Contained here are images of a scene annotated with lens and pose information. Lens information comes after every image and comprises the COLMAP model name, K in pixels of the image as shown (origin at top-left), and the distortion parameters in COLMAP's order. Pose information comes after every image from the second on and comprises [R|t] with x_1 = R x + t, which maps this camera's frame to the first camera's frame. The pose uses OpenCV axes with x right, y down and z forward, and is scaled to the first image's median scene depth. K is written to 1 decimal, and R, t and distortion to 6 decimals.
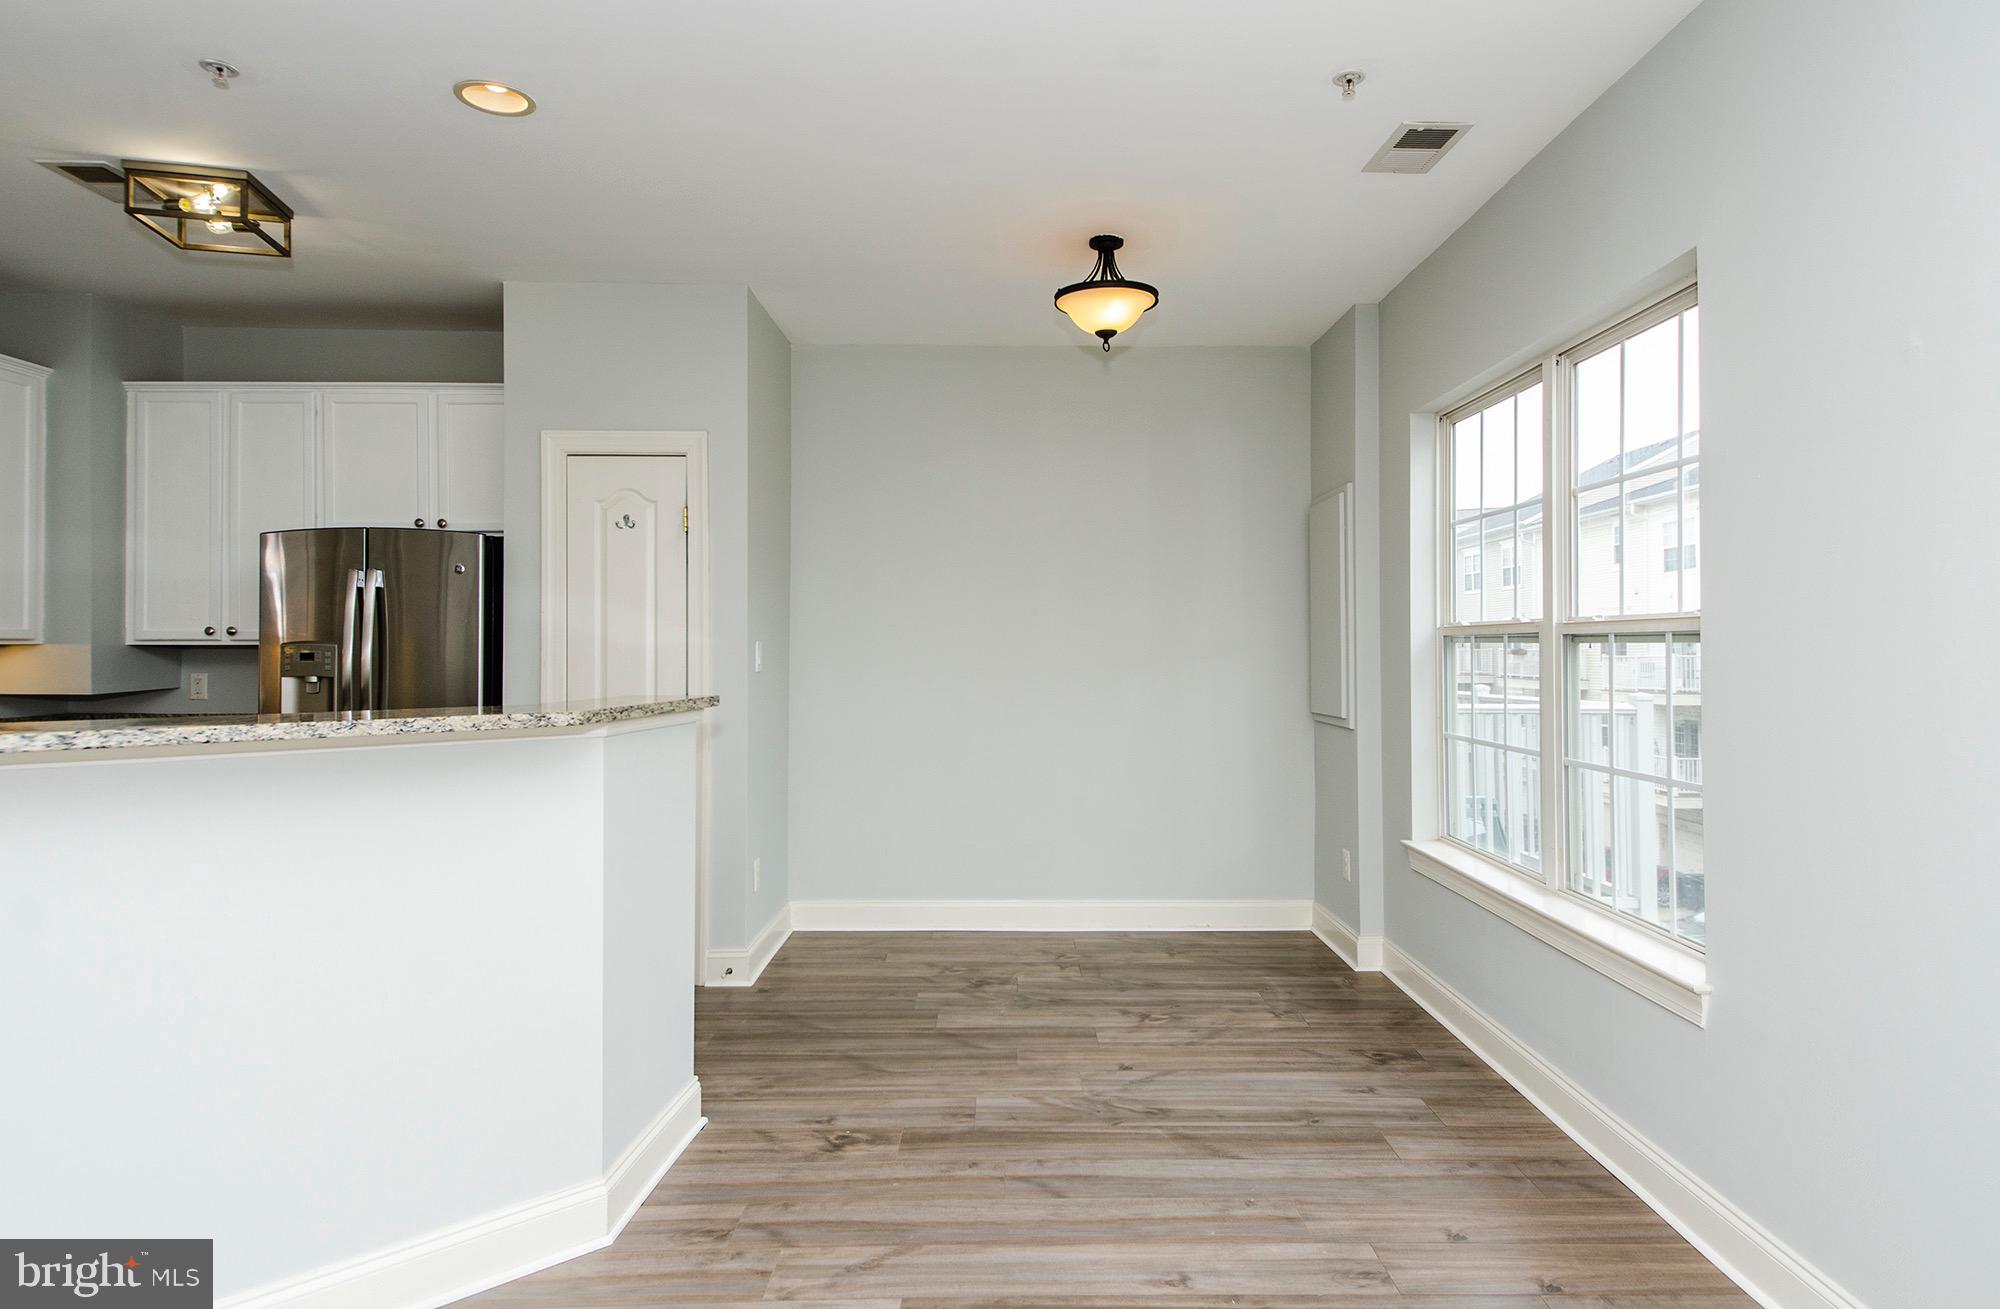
lens RADIAL K [[1068.9, 0, 1004.6], [0, 1068.9, 634.6], [0, 0, 1]] dist [0.034214, -0.009538]
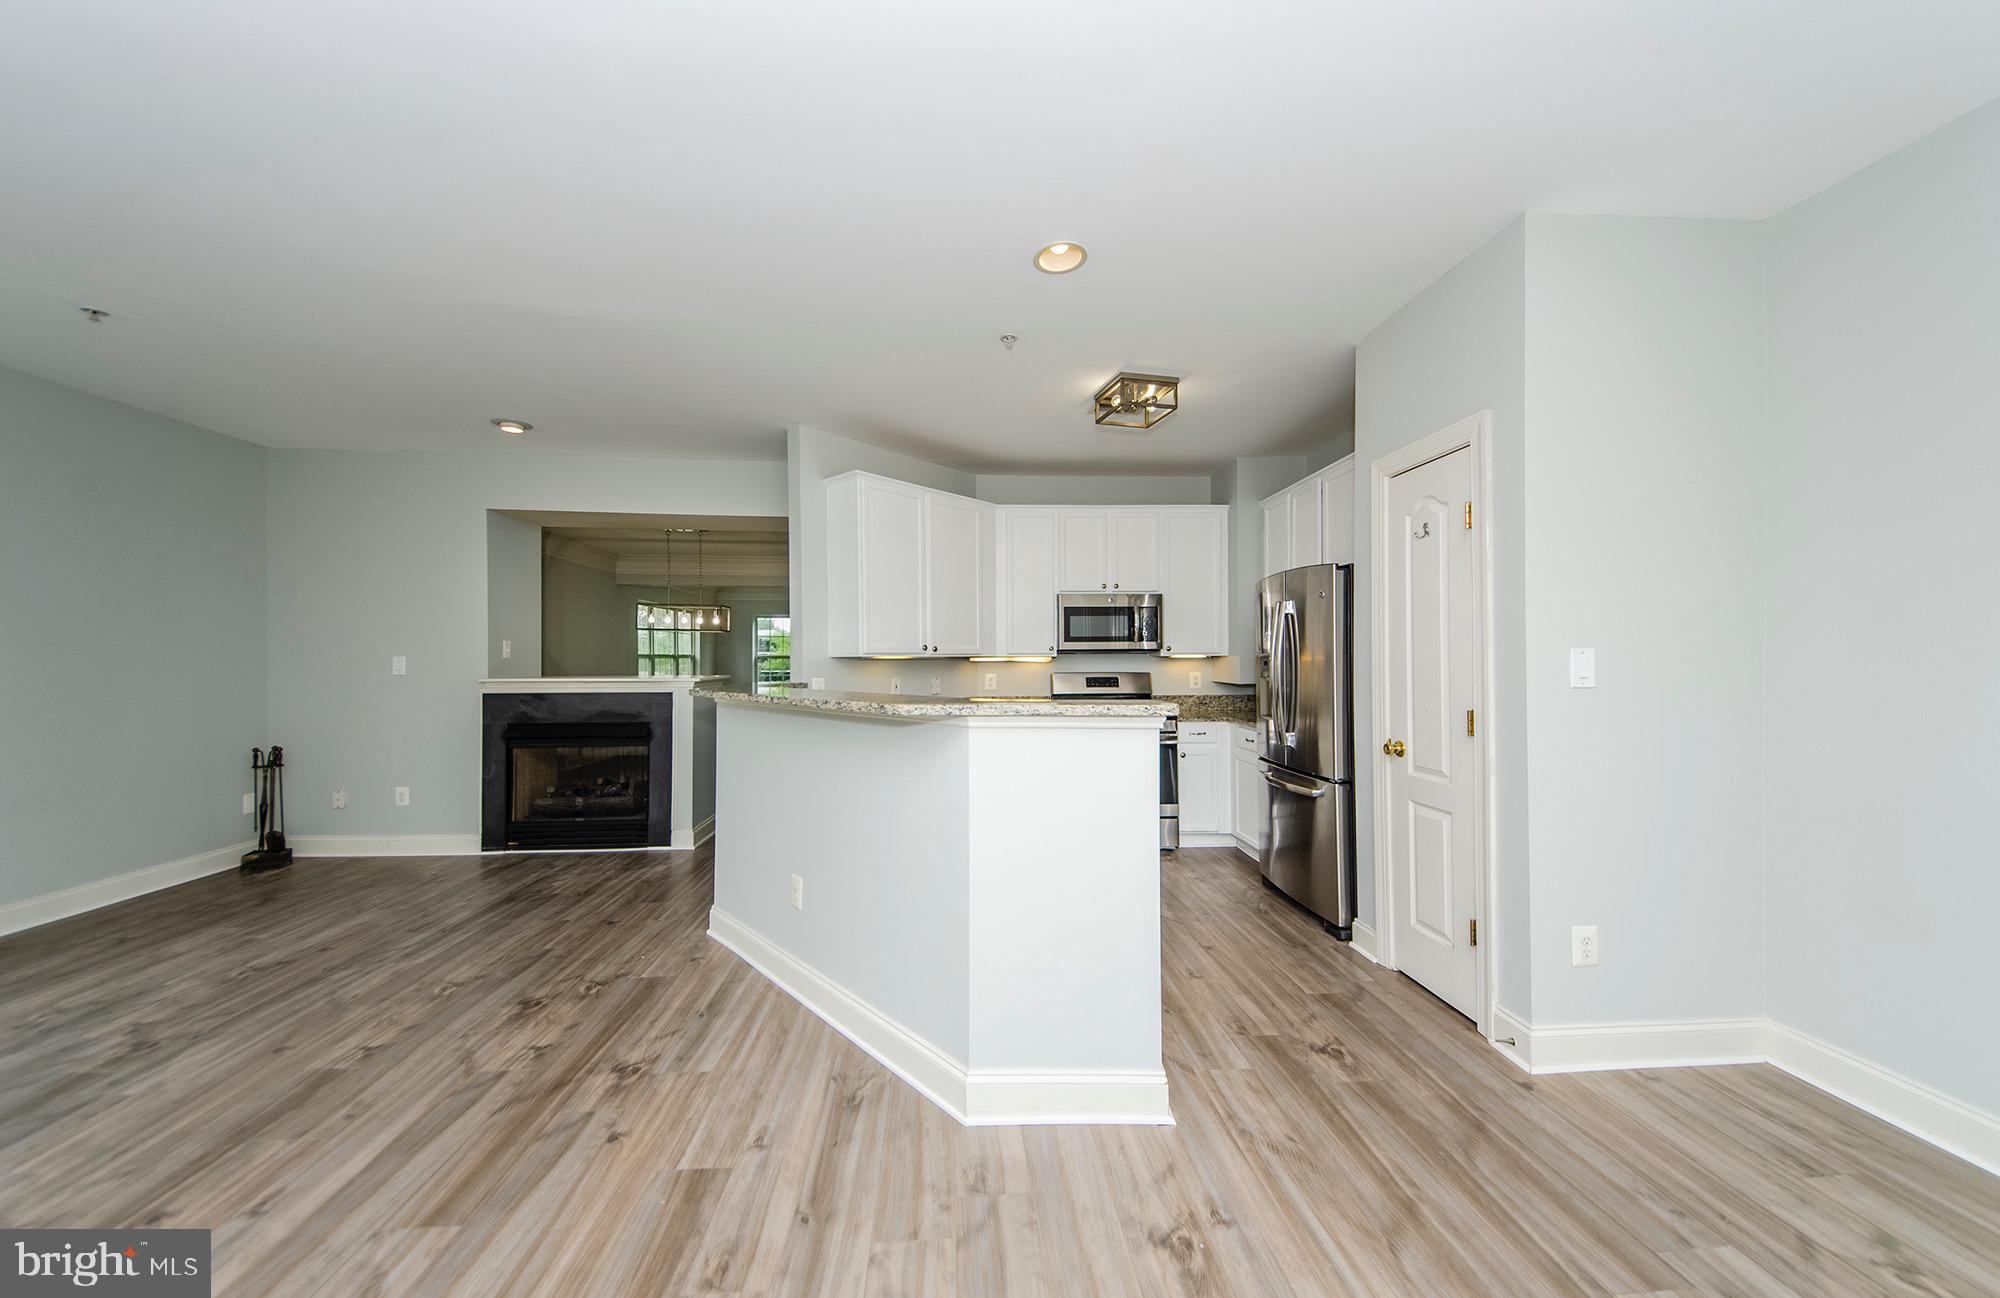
lens RADIAL K [[687.8, 0, 988.9], [0, 687.8, 649.2], [0, 0, 1]] dist [0.006281, -0.003792]
pose [[0.073992, -0.010676, -0.997202, 0.291916], [0.015000, 0.999841, -0.009591, 0.002930], [0.997146, -0.014249, 0.074141, 0.619459]]
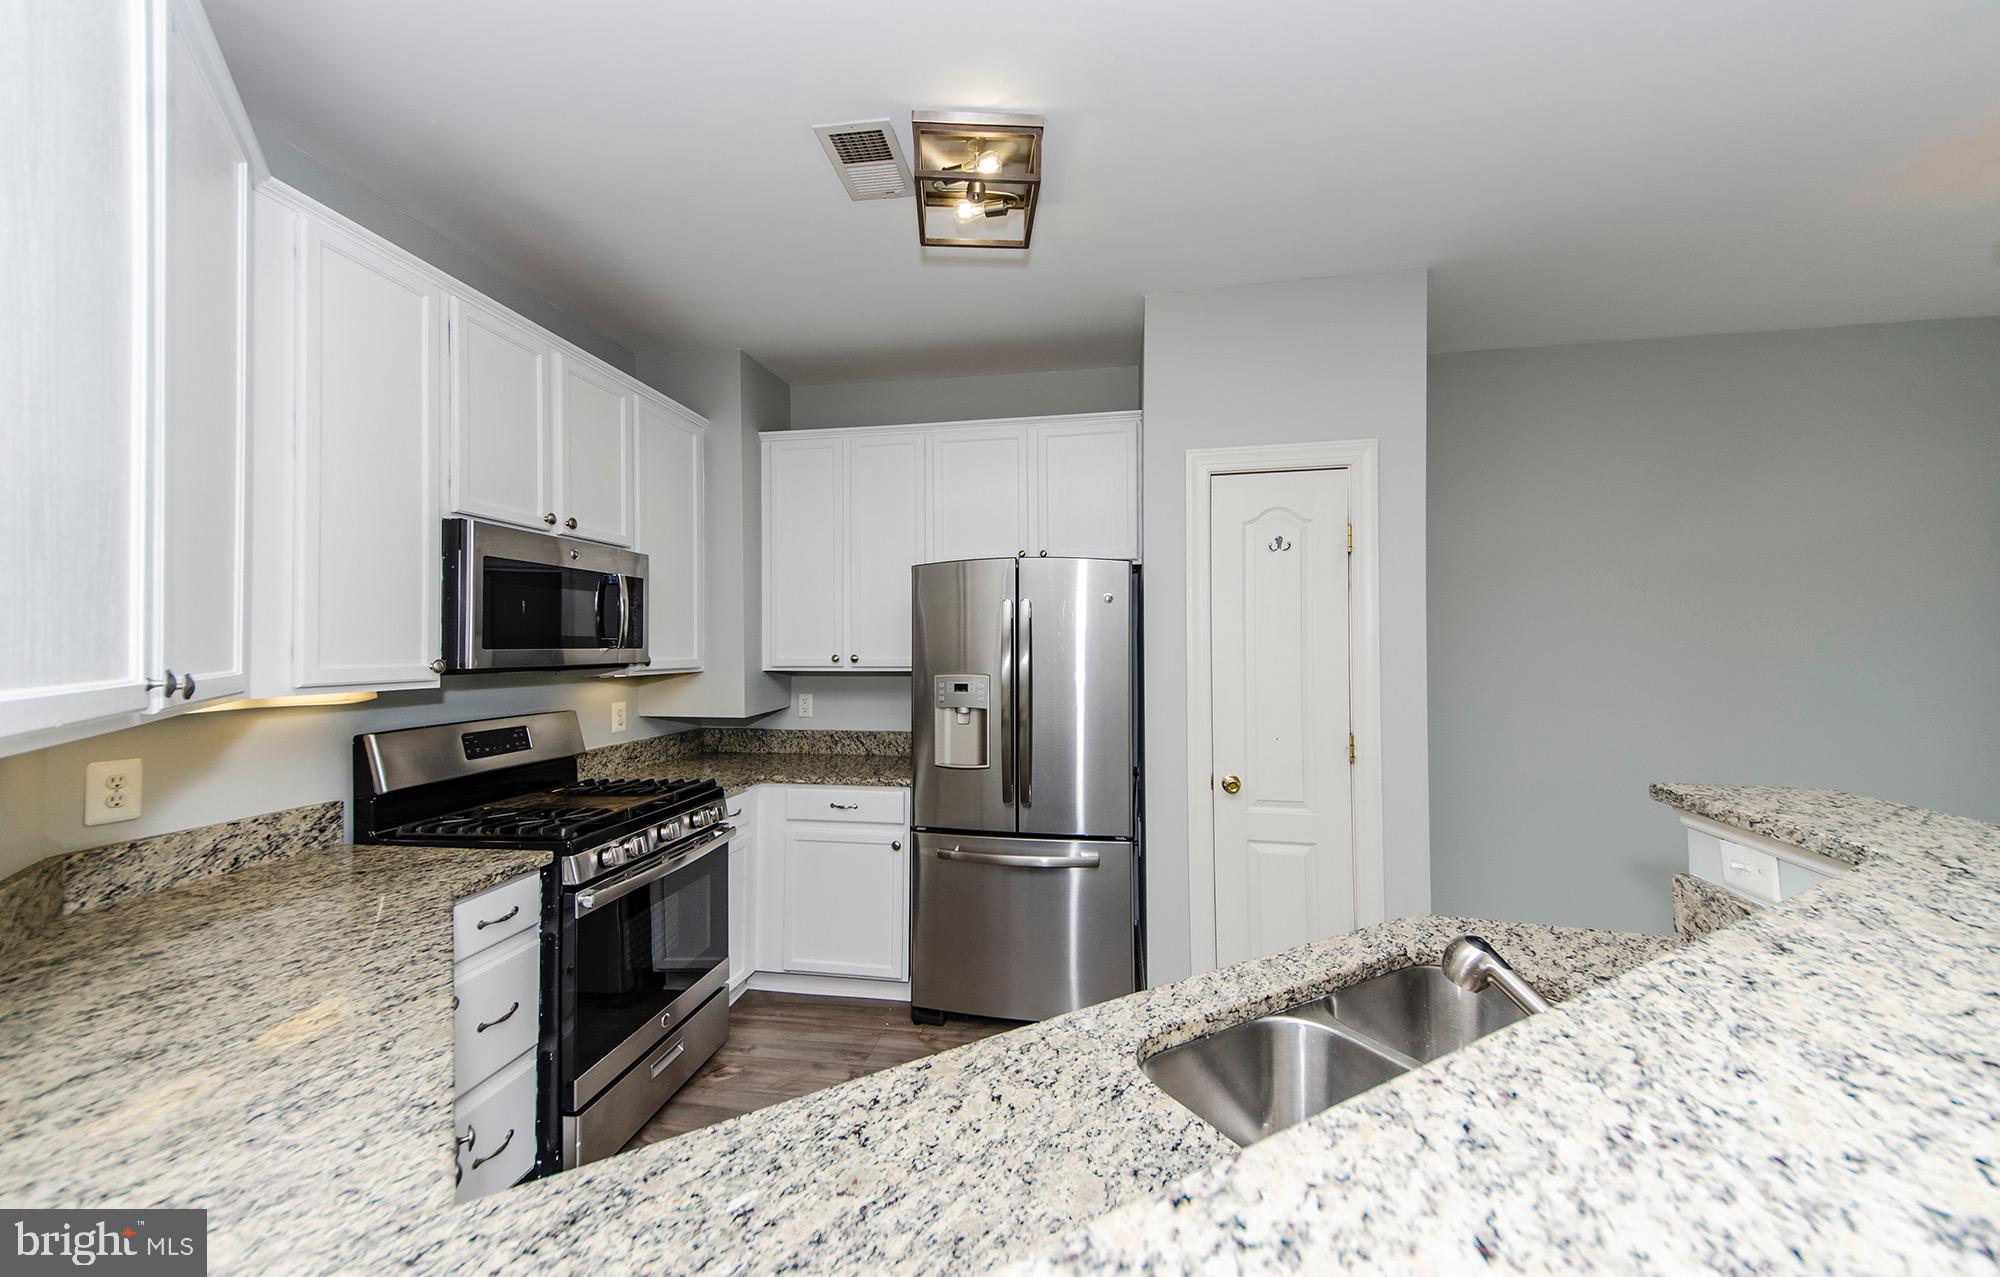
lens RADIAL K [[747.9, 0, 1017.6], [0, 747.9, 650.1], [0, 0, 1]] dist [0.022023, 0.000073]
pose [[0.987867, -0.001517, -0.155294, -0.544719], [0.003937, 0.999876, 0.015274, -0.027836], [0.155252, -0.015700, 0.987750, 0.370198]]
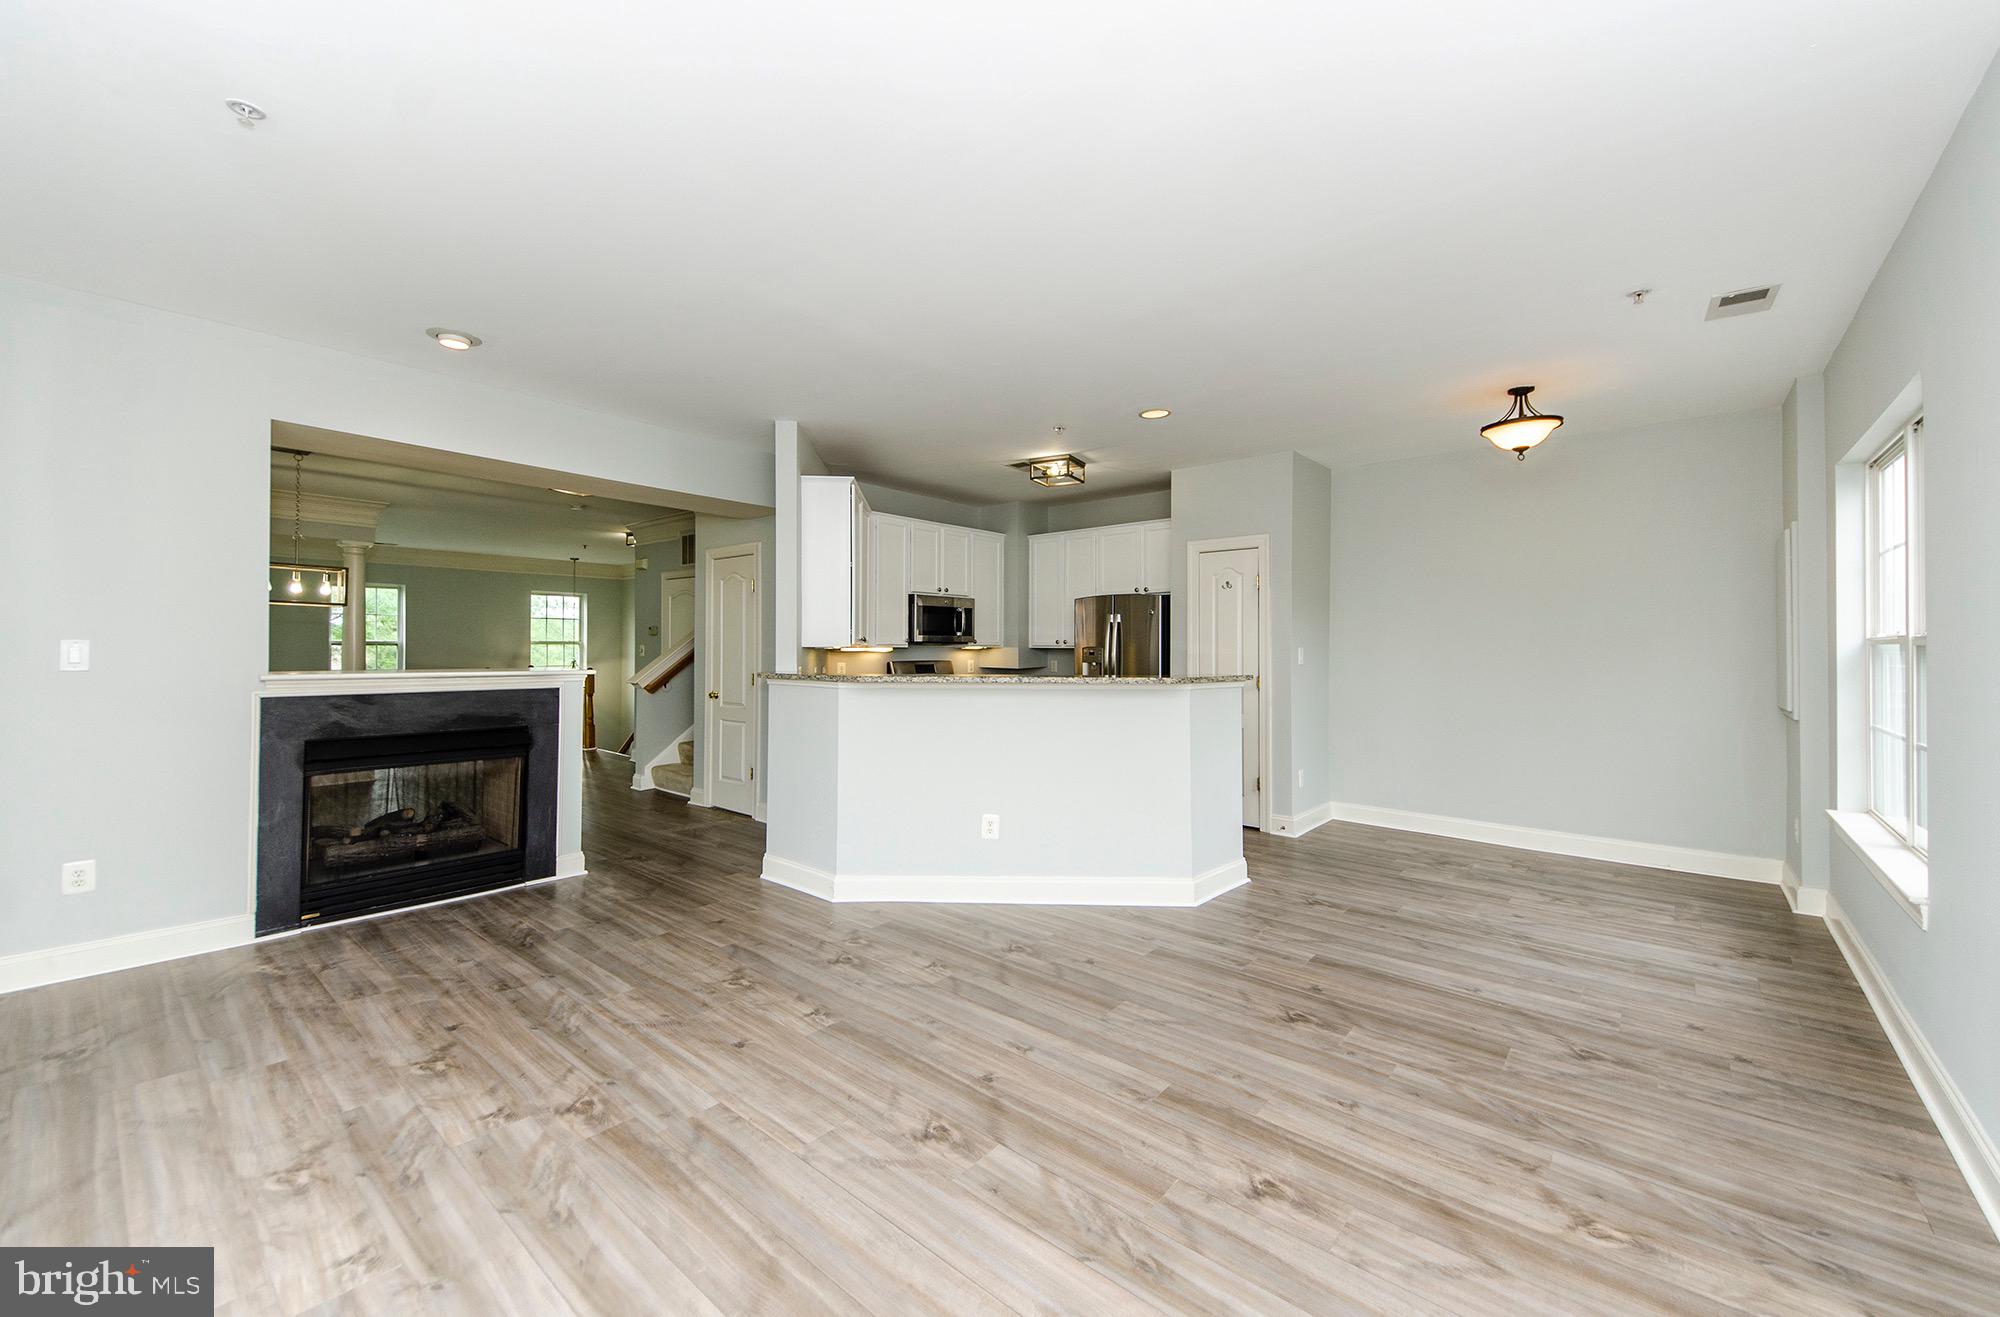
lens RADIAL K [[745.0, 0, 999.9], [0, 745.0, 639.1], [0, 0, 1]] dist [0.015971, -0.001650]
pose [[0.758086, -0.004086, -0.652141, 0.232612], [0.003207, 0.999992, -0.002537, -0.007035], [0.652146, -0.000168, 0.758093, -0.312407]]
